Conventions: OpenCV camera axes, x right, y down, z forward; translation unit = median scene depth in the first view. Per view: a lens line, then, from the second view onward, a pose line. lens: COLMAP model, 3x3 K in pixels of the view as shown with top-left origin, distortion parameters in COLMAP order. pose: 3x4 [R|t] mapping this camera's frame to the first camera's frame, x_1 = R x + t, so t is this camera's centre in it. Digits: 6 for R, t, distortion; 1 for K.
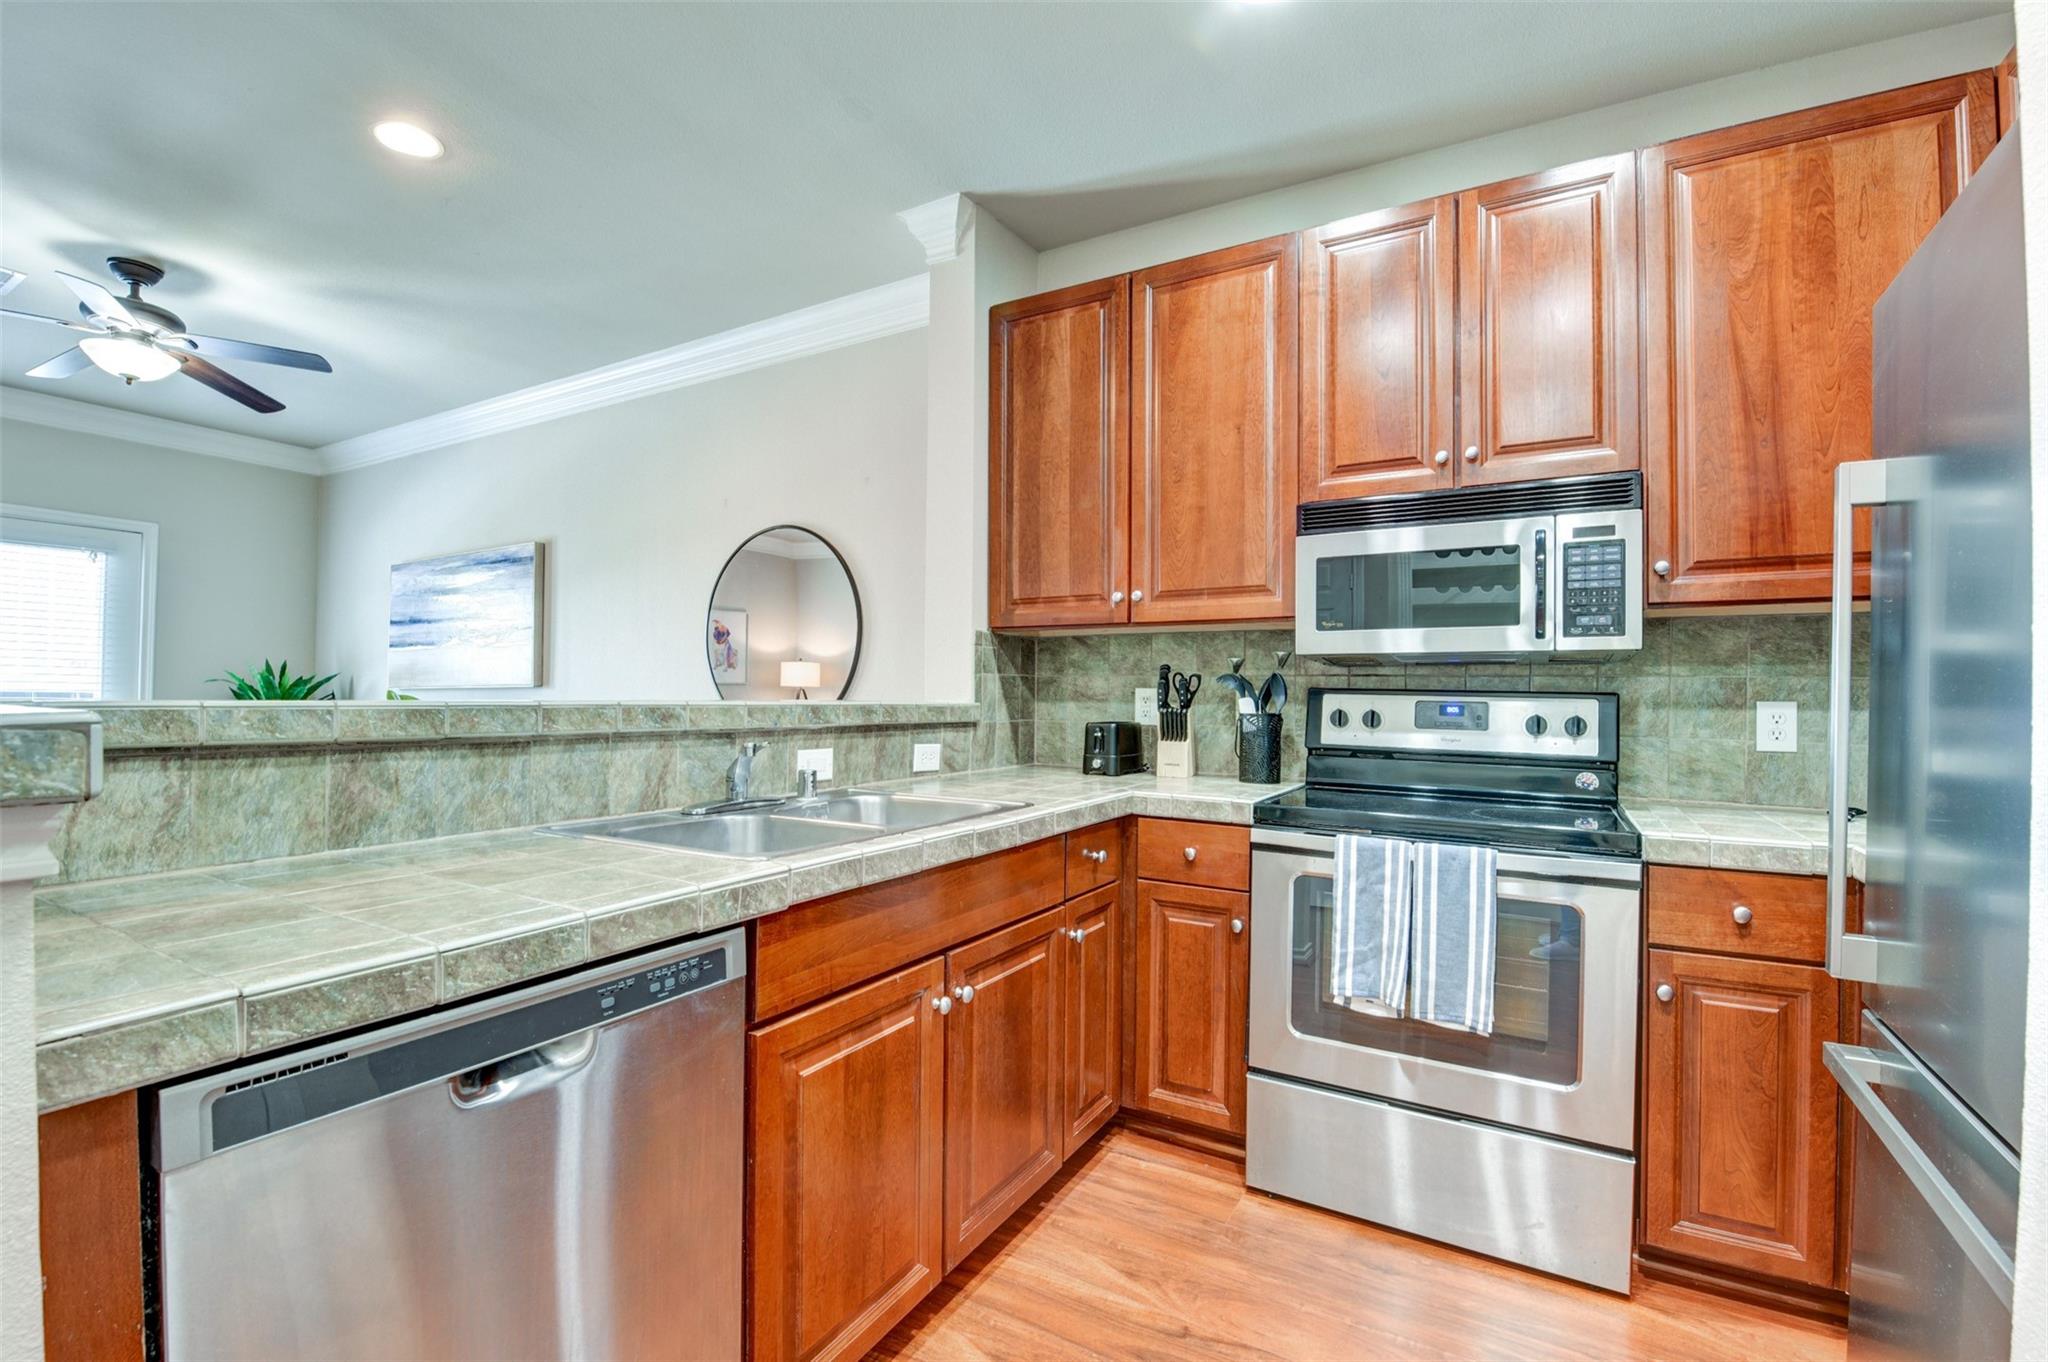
lens RADIAL K [[891.9, 0, 1027.4], [0, 891.9, 688.5], [0, 0, 1]] dist [-0.002628, -0.009681]
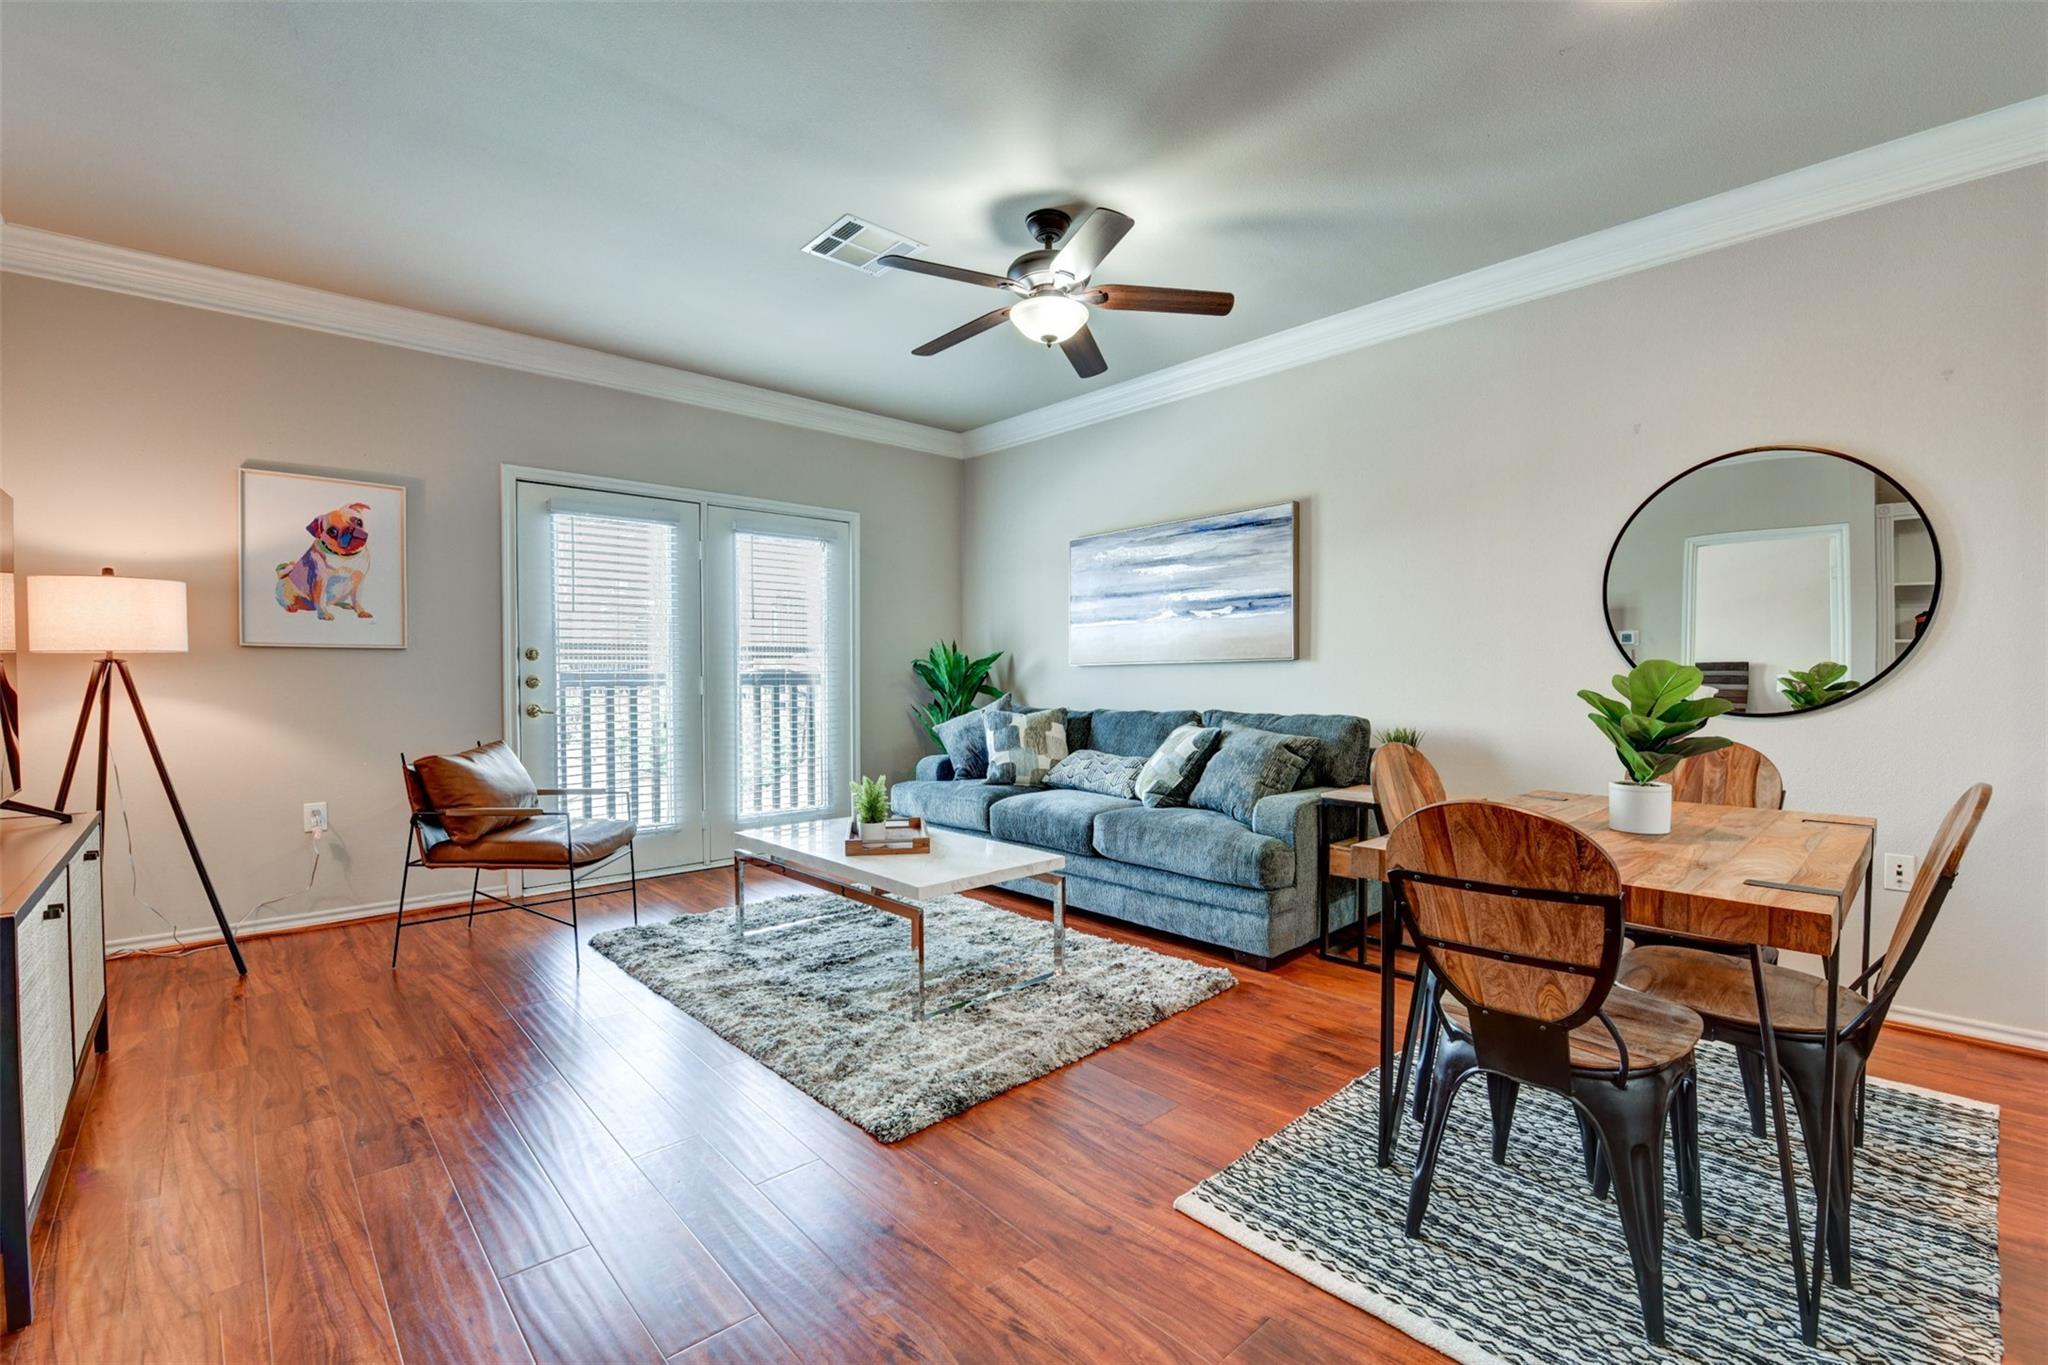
lens RADIAL K [[892.5, 0, 1027.0], [0, 892.5, 691.7], [0, 0, 1]] dist [-0.000388, -0.010373]
pose [[0.952123, -0.007050, -0.305635, -1.223410], [0.016719, 0.999439, 0.029031, -0.001266], [0.305259, -0.032751, 0.951706, 0.098179]]
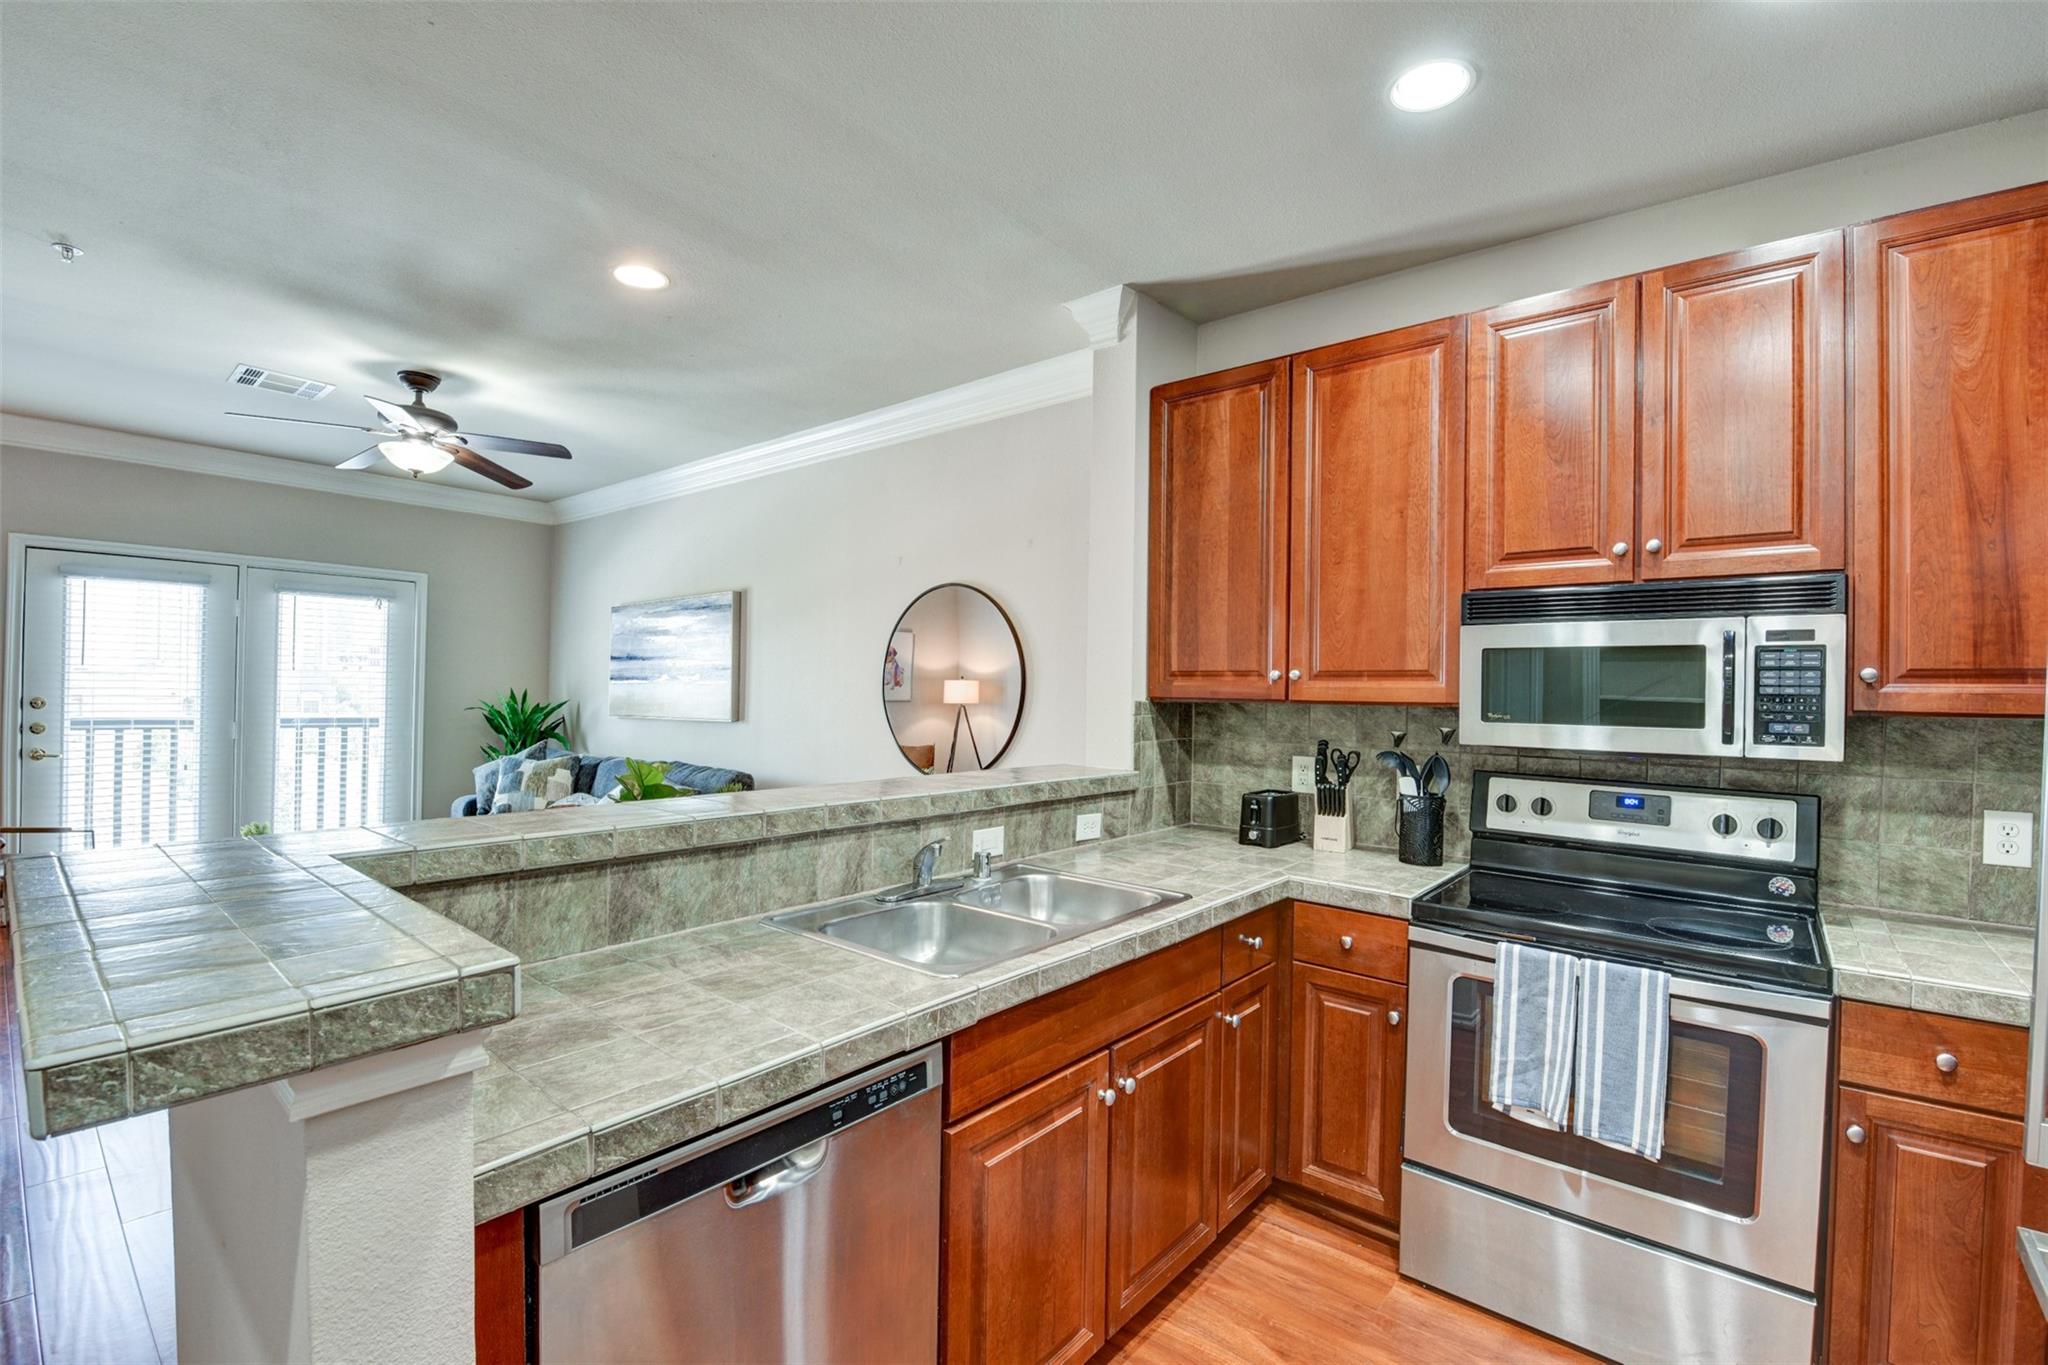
lens RADIAL K [[891.9, 0, 1027.4], [0, 891.9, 690.0], [0, 0, 1]] dist [-0.002628, -0.009681]
pose [[0.985678, 0.007077, -0.168491, -0.008855], [-0.005577, 0.999941, 0.009374, -0.122518], [0.168548, -0.008300, 0.985659, -0.074059]]
